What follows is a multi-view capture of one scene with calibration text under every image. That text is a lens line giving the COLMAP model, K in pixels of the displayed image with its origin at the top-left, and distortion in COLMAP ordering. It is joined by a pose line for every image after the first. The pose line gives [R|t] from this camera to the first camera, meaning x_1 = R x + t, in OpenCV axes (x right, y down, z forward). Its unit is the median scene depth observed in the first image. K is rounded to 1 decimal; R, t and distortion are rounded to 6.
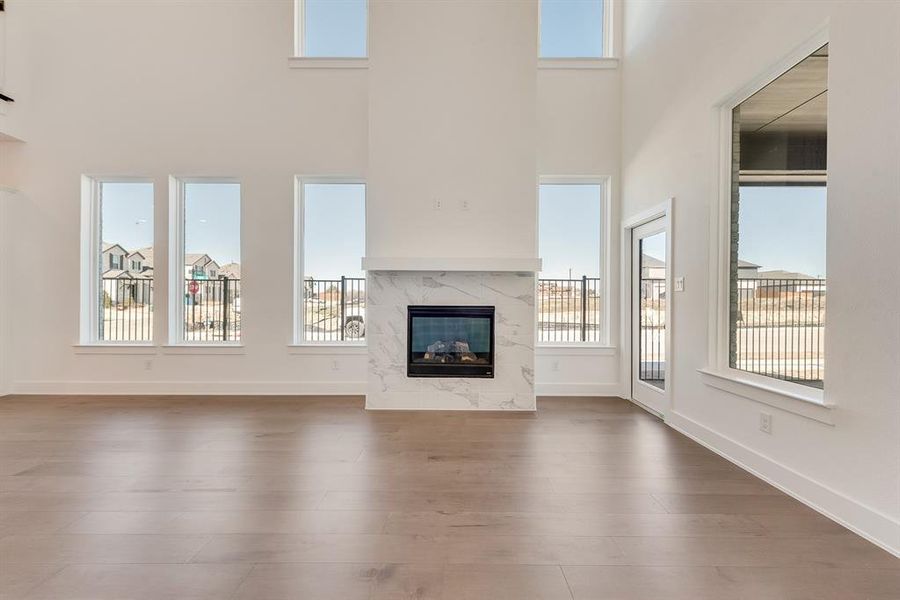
lens RADIAL K [[346.6, 0, 453.6], [0, 346.6, 306.7], [0, 0, 1]] dist [-0.000417, -0.000143]
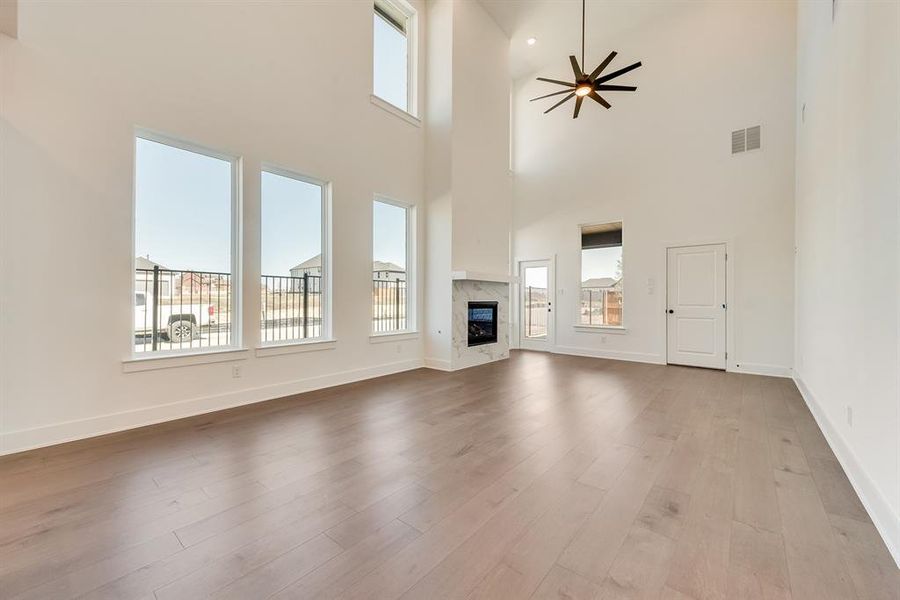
lens RADIAL K [[356.2, 0, 455.0], [0, 356.2, 299.2], [0, 0, 1]] dist [0.005968, -0.001316]
pose [[0.635377, -0.001769, 0.772200, -1.254911], [0.009903, 0.999934, -0.005858, -0.004395], [-0.772139, 0.011369, 0.635352, 0.009921]]
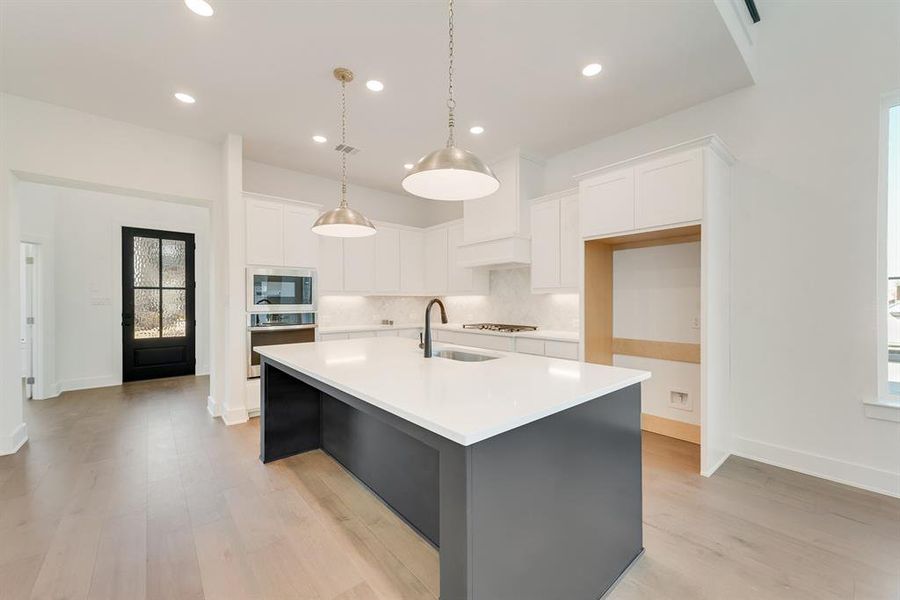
lens RADIAL K [[352.5, 0, 455.3], [0, 352.5, 306.0], [0, 0, 1]] dist [0.010478, -0.000362]
pose [[0.654190, -0.001260, -0.756329, -1.117870], [-0.000023, 0.999999, -0.001686, -0.044523], [0.756331, 0.001120, 0.654189, 0.116723]]
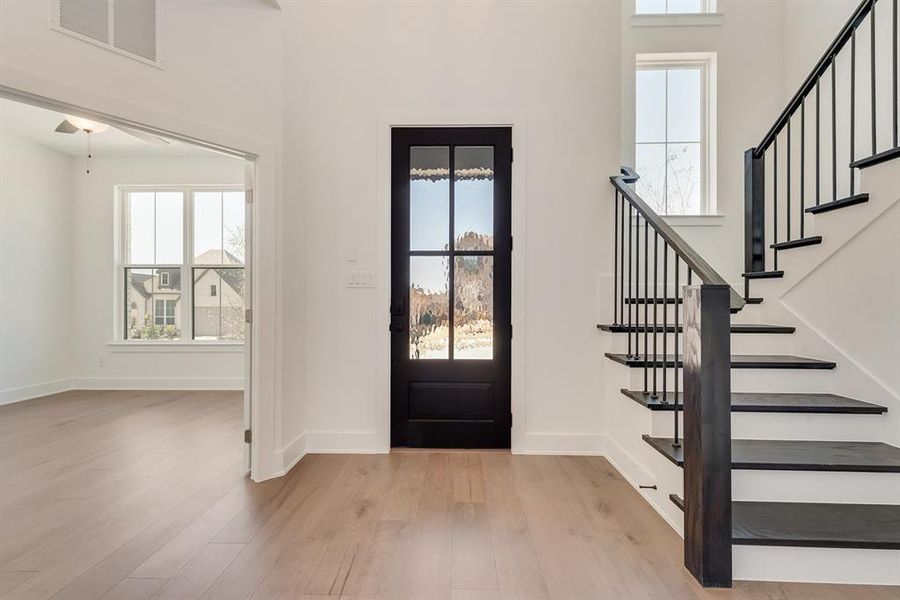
lens RADIAL K [[352.5, 0, 452.6], [0, 352.5, 300.9], [0, 0, 1]] dist [0.010478, -0.000362]
pose [[-0.030684, -0.009258, -0.999486, -2.319008], [-0.009043, 0.999919, -0.008985, -0.023019], [0.999488, 0.008763, -0.030765, 0.178026]]
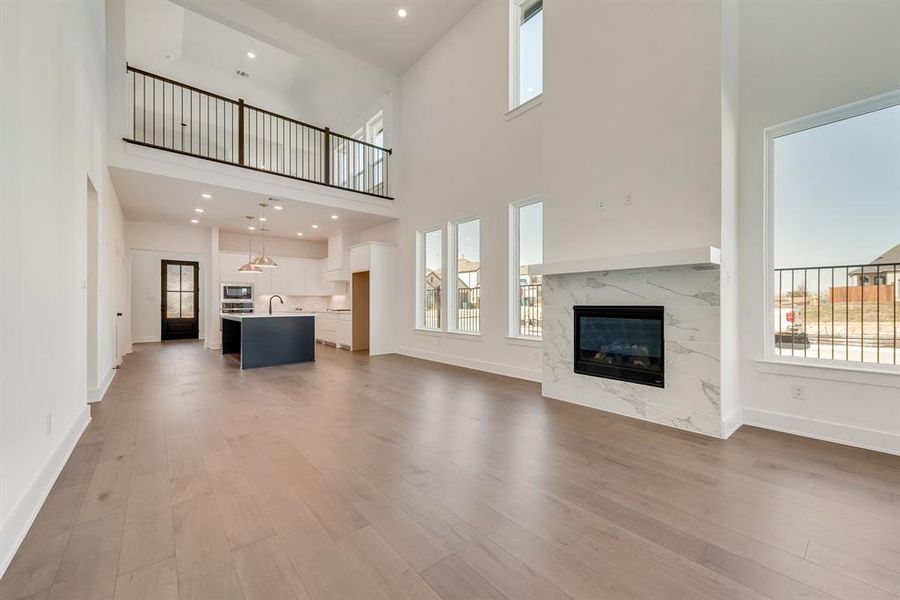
lens RADIAL K [[352.5, 0, 452.8], [0, 352.5, 302.5], [0, 0, 1]] dist [0.010478, -0.000362]
pose [[0.642180, -0.009911, -0.766490, 0.408164], [-0.000480, 0.999911, -0.013331, 0.001182], [0.766554, 0.008929, 0.642118, 0.010594]]
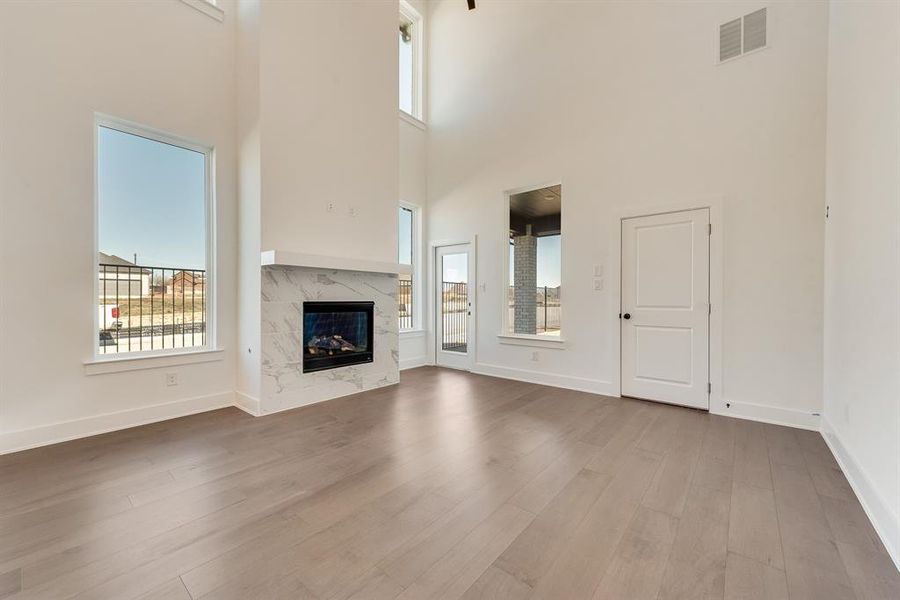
lens RADIAL K [[352.5, 0, 455.8], [0, 352.5, 298.5], [0, 0, 1]] dist [0.010478, -0.000362]
pose [[0.631563, -0.004437, 0.775312, -0.567193], [0.010510, 0.999941, -0.002839, -0.004376], [-0.775254, 0.009942, 0.631572, 0.012286]]
